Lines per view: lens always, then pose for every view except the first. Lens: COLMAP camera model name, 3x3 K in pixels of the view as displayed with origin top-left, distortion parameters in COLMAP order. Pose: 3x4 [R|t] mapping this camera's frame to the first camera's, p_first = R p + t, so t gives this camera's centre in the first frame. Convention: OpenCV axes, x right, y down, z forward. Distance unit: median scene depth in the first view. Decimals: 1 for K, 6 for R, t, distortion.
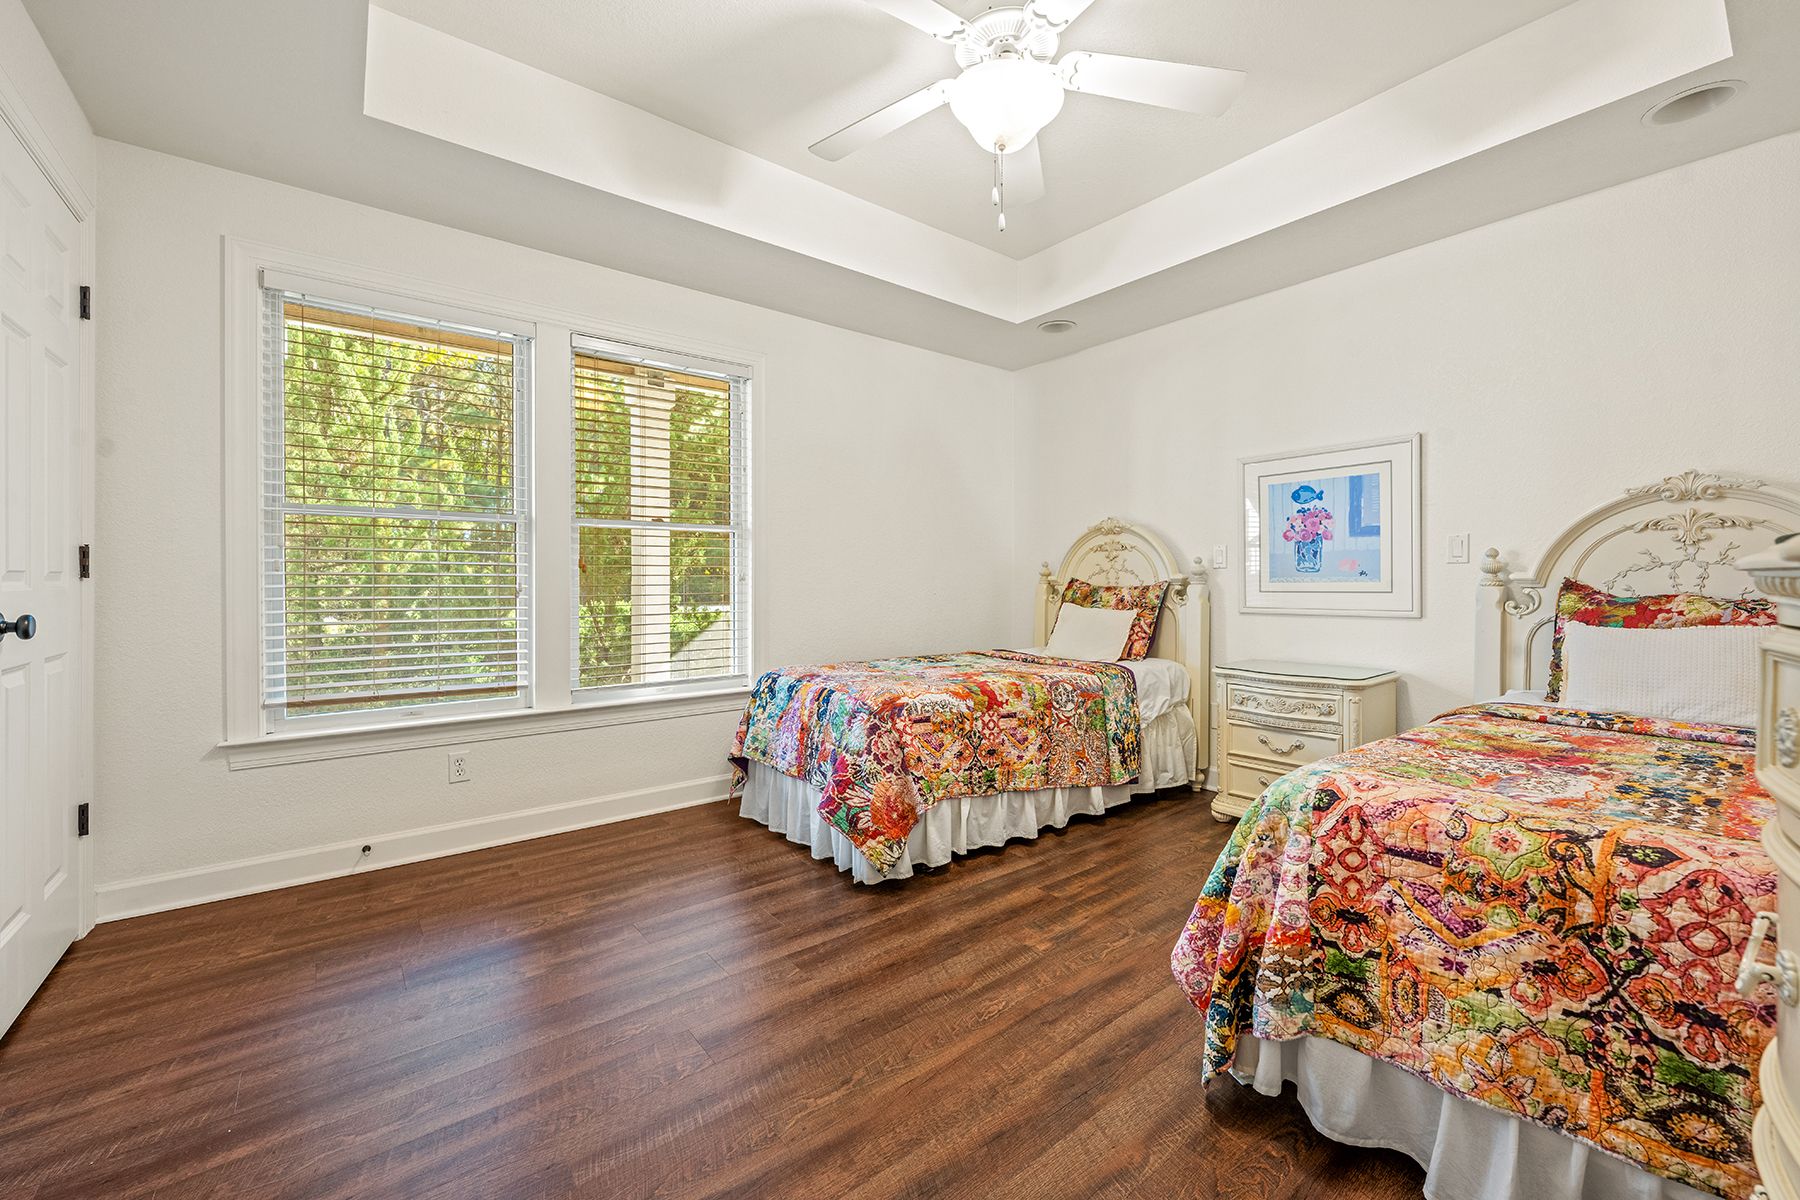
lens RADIAL K [[722.7, 0, 900.5], [0, 722.7, 588.1], [0, 0, 1]] dist [-0.001489, 0.000930]
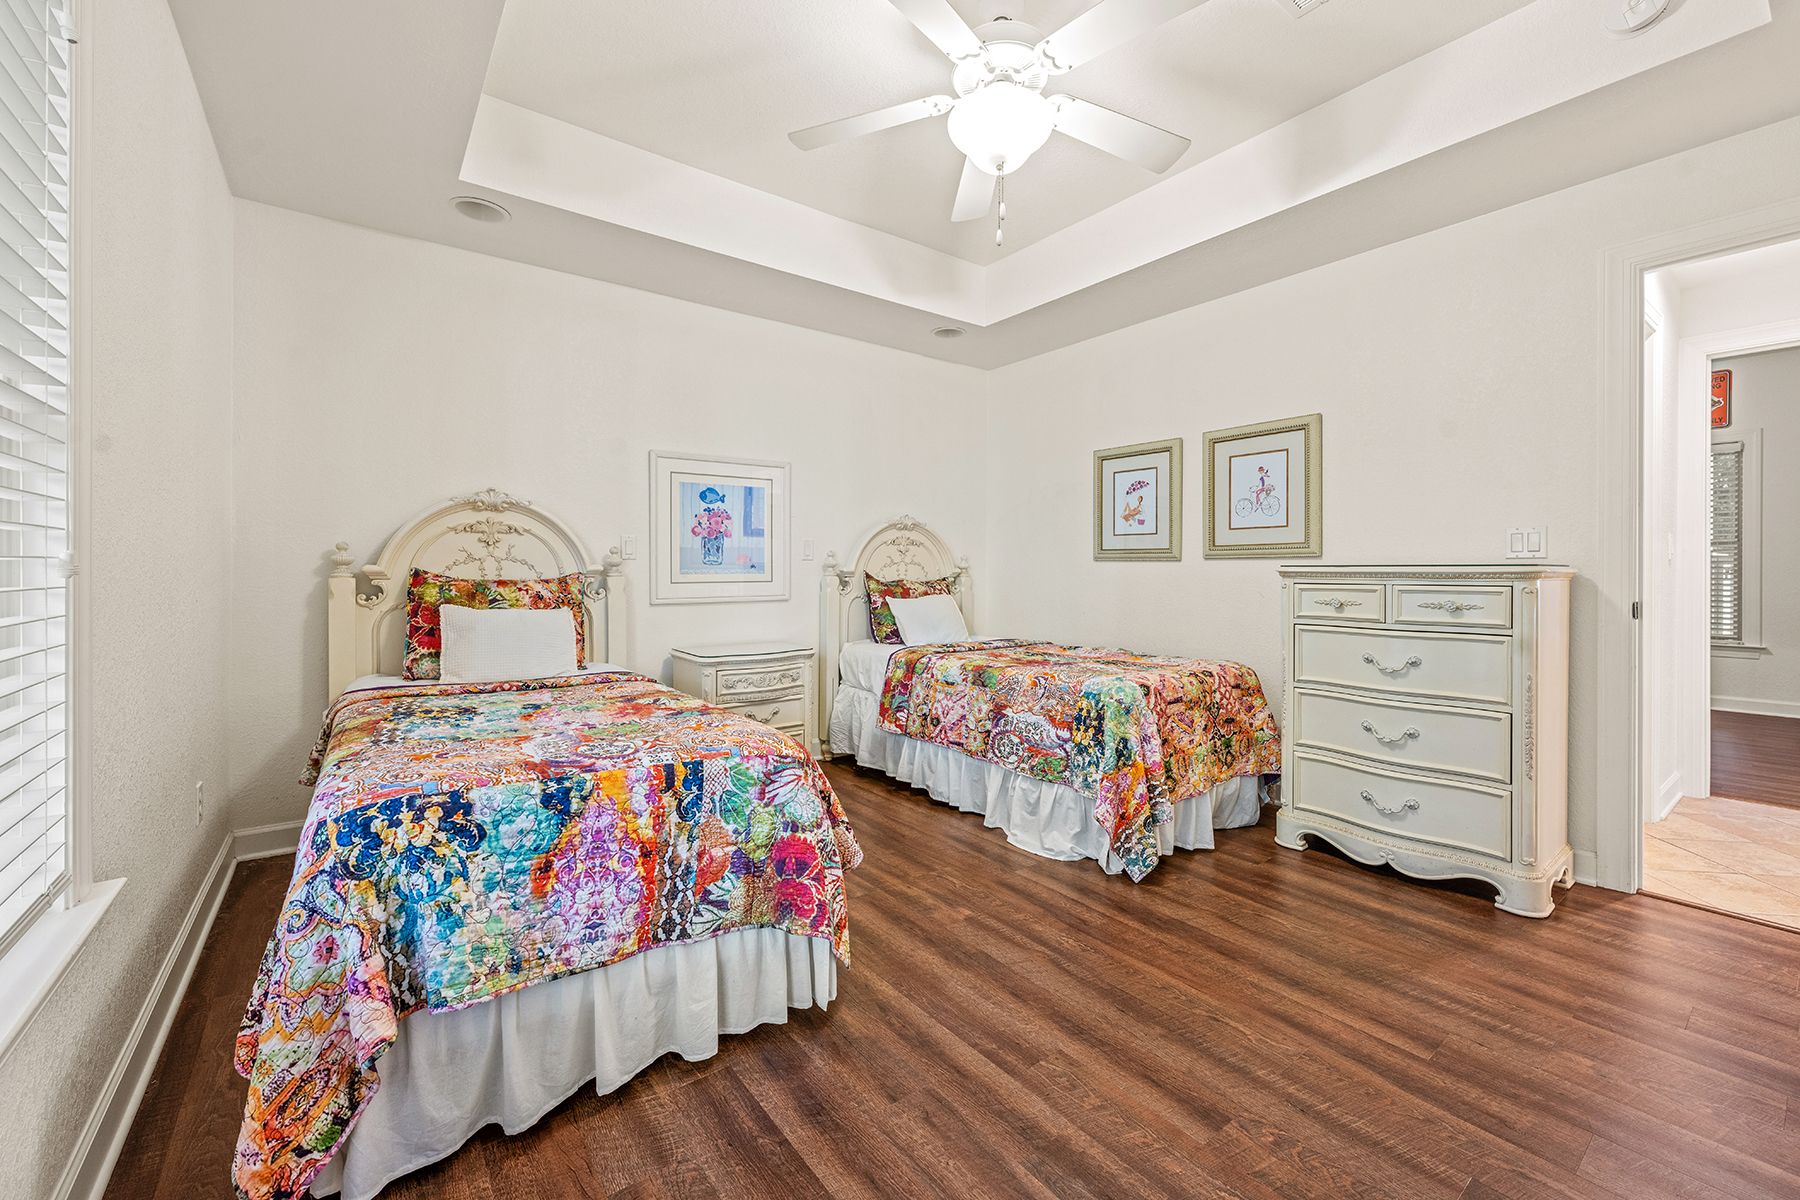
lens RADIAL K [[722.7, 0, 899.1], [0, 722.7, 584.7], [0, 0, 1]] dist [-0.001489, 0.000930]
pose [[0.020883, -0.016125, 0.999652, -0.652890], [0.009241, 0.999830, 0.015935, -0.007800], [-0.999739, 0.008905, 0.021029, 0.800474]]
